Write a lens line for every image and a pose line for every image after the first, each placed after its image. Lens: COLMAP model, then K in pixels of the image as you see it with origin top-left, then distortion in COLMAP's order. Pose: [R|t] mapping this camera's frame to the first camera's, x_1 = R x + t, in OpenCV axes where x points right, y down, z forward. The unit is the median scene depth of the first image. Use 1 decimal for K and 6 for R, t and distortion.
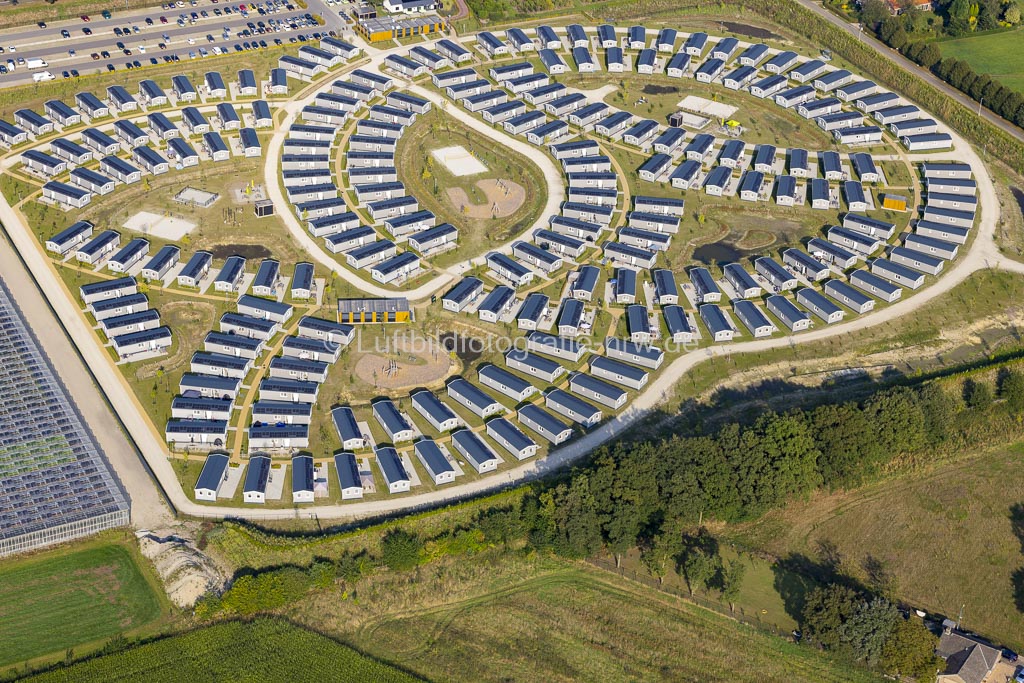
lens RADIAL K [[2046.8, 0, 512.0], [0, 2046.8, 341.5], [0, 0, 1]] dist [0.045887, 0.176156]
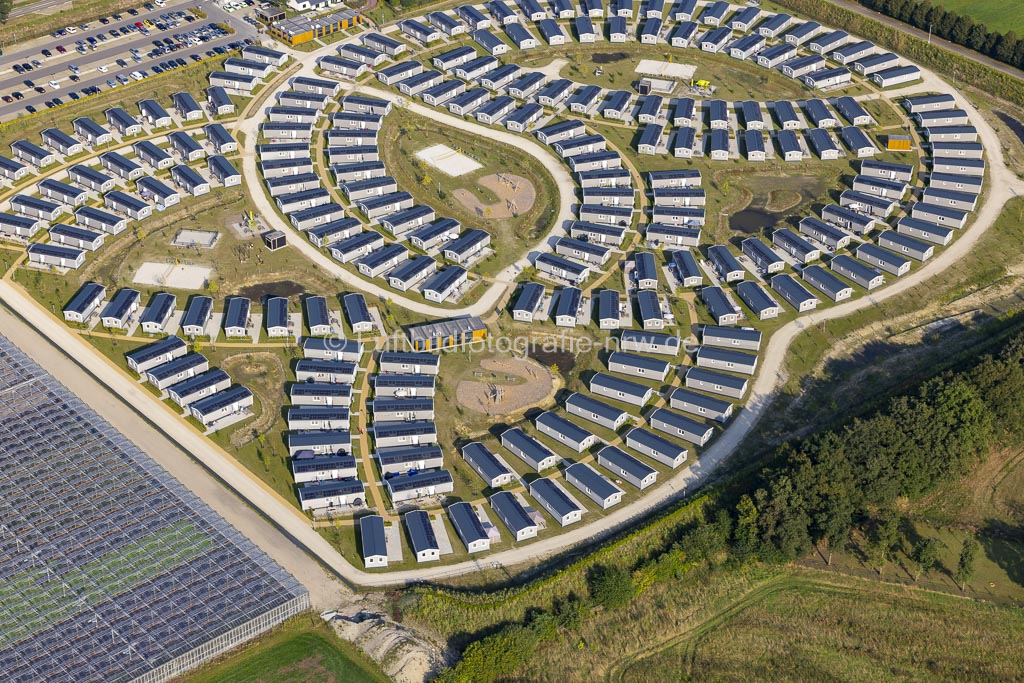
lens RADIAL K [[2061.5, 0, 512.0], [0, 2061.5, 341.5], [0, 0, 1]] dist [0.041050, 0.139544]
pose [[0.972257, -0.151233, 0.178450, -0.196140], [0.146560, 0.988426, 0.039165, -0.041638], [-0.182307, -0.011925, 0.983169, 0.058865]]
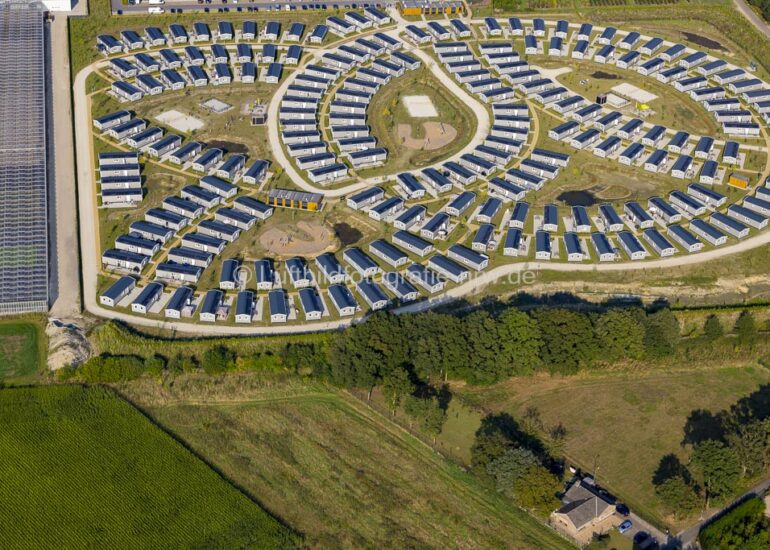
lens RADIAL K [[1645.8, 0, 385.0], [0, 1645.8, 275.0], [0, 0, 1]] dist [0.048159, 0.100748]
pose [[0.959836, 0.151974, -0.235838, 0.238609], [-0.154290, 0.987987, 0.008714, 0.014695], [0.234329, 0.028023, 0.971753, -0.037011]]
